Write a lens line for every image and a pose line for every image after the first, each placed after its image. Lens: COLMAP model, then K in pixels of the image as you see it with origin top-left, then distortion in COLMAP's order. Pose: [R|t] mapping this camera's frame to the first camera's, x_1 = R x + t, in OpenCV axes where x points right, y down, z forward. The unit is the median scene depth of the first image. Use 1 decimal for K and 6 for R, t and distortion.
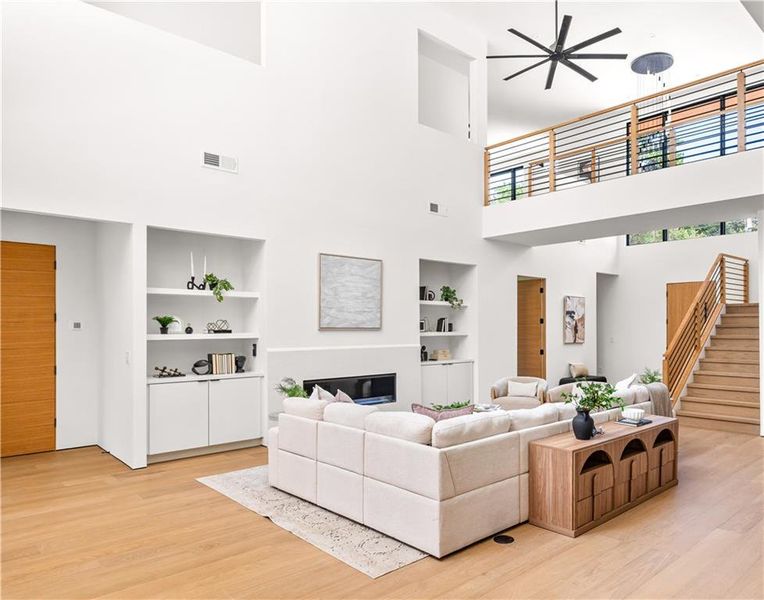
lens RADIAL K [[531.1, 0, 481.4], [0, 531.1, 324.2], [0, 0, 1]] dist [-0.021746, -0.000898]
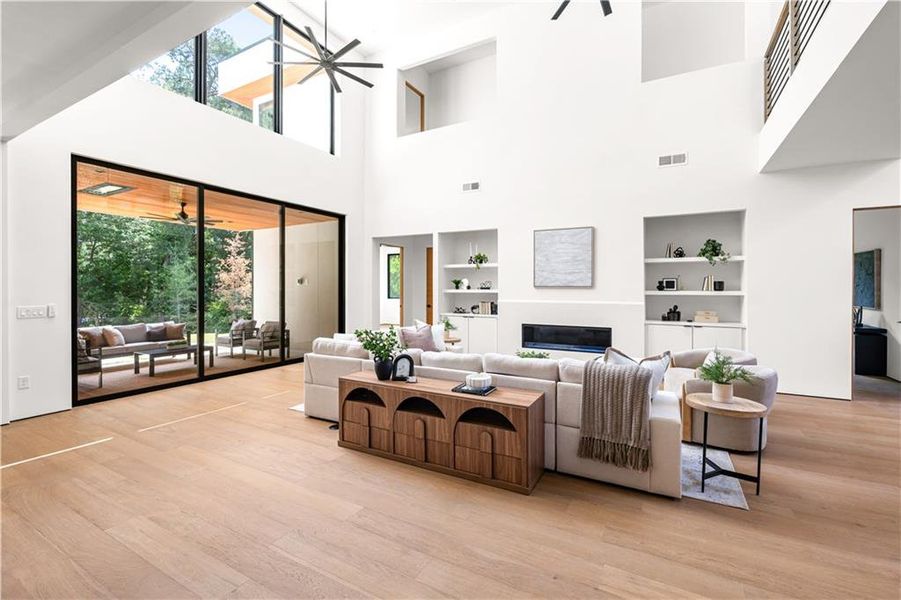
lens RADIAL K [[402.1, 0, 450.6], [0, 402.1, 292.1], [0, 0, 1]] dist [0.000812, 0.000174]
pose [[0.239571, 0.010823, -0.970819, 0.609169], [0.001177, 0.999934, 0.011438, 0.009943], [0.970878, -0.003883, 0.239542, 0.528211]]
